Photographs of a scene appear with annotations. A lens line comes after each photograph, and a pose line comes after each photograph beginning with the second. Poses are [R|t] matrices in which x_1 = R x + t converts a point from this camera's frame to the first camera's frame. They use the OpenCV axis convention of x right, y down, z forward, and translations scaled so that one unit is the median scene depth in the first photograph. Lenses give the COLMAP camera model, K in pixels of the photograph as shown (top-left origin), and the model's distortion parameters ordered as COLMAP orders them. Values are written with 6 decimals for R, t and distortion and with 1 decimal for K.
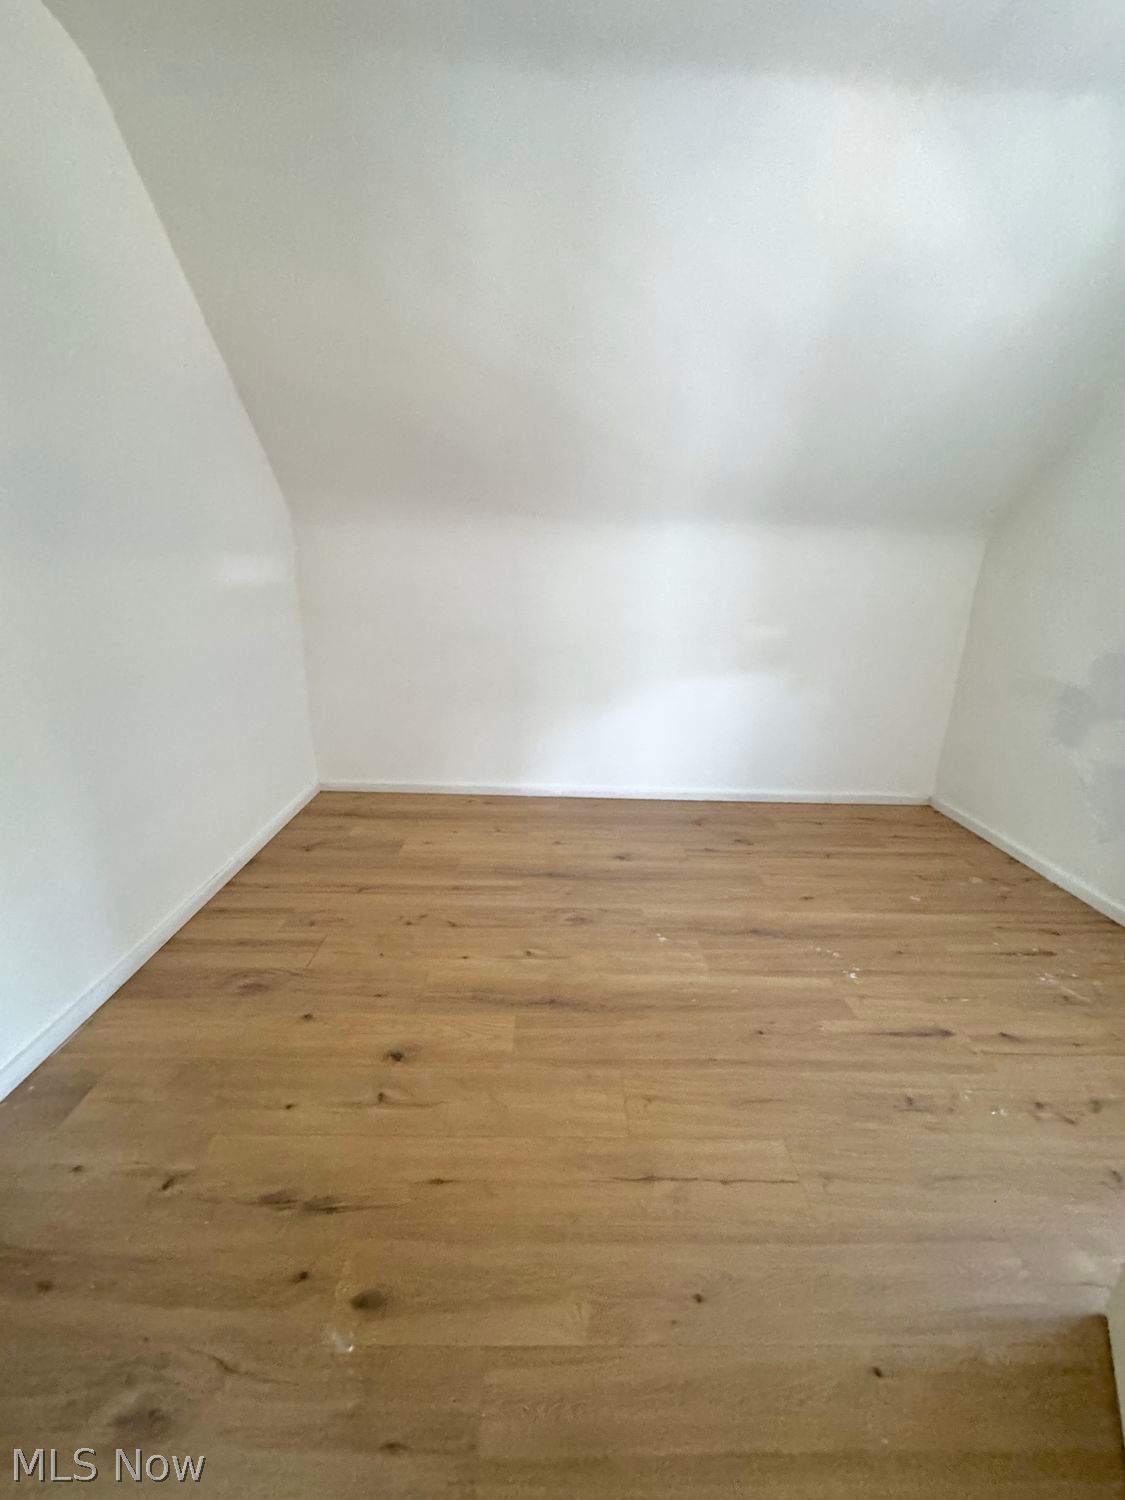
lens RADIAL K [[603.4, 0, 562.5], [0, 603.4, 750.0], [0, 0, 1]] dist [0.000931, 0.000232]
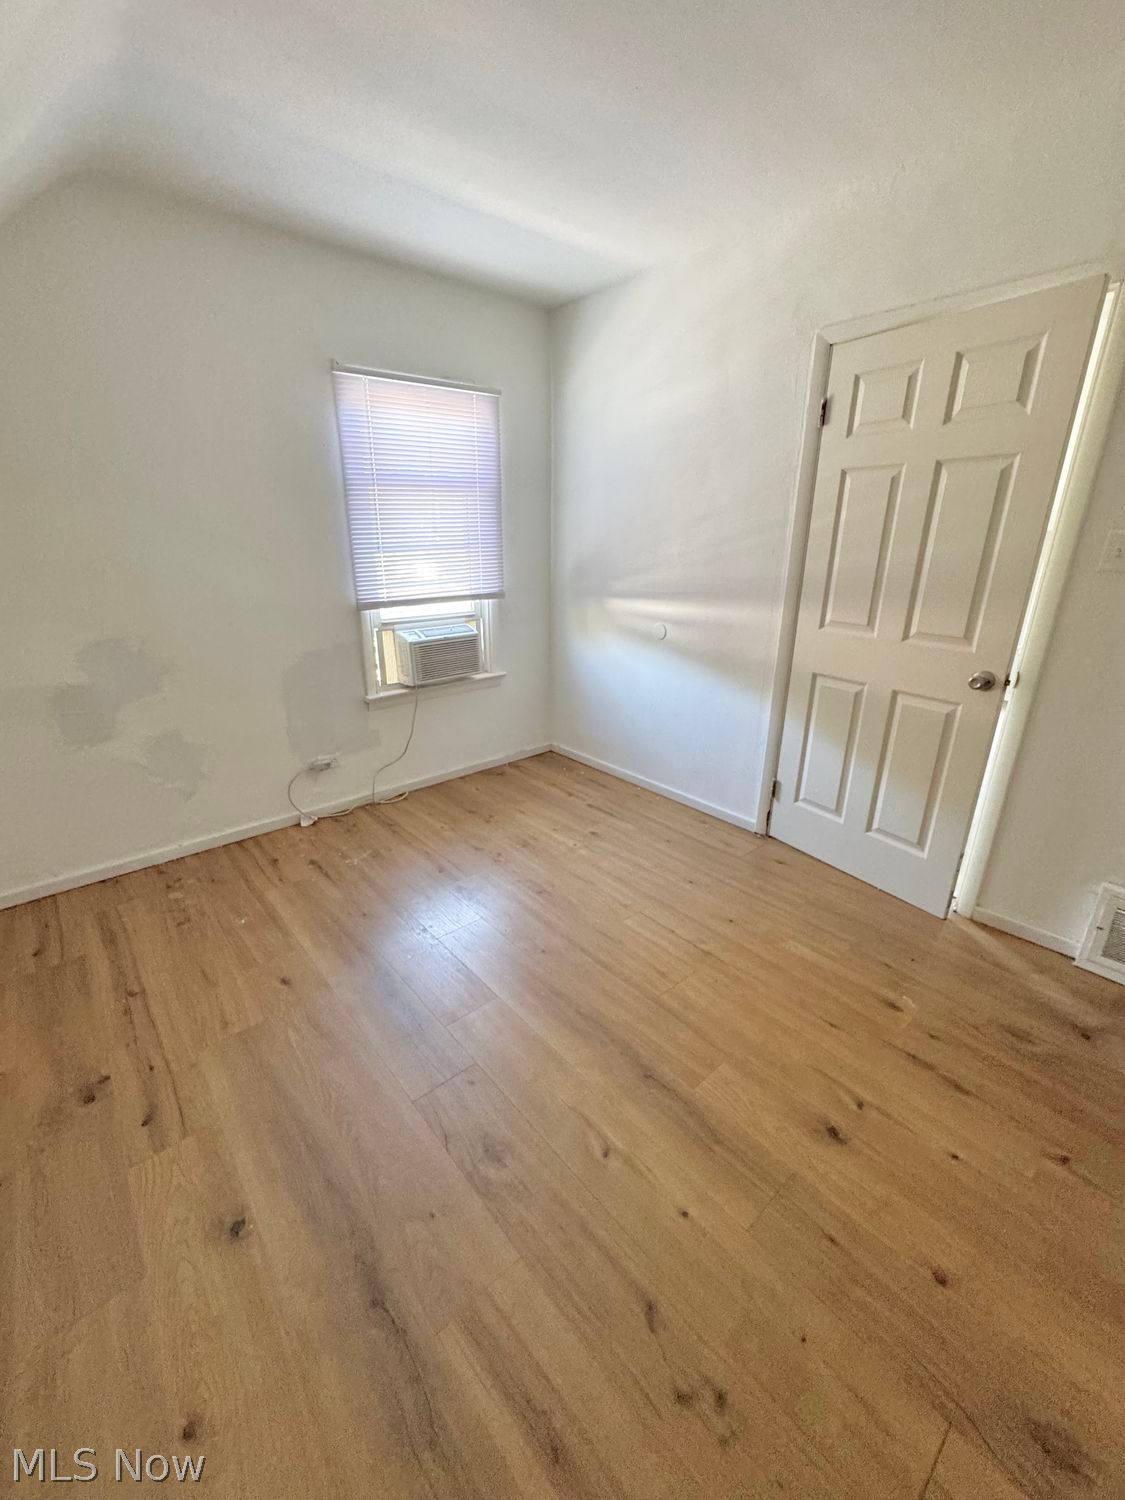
lens RADIAL K [[603.4, 0, 562.5], [0, 603.4, 750.0], [0, 0, 1]] dist [0.000931, 0.000232]
pose [[-0.639238, -0.288547, 0.712822, -0.510076], [0.202773, 0.830887, 0.518180, -0.564399], [-0.741793, 0.475782, -0.472625, 1.496183]]
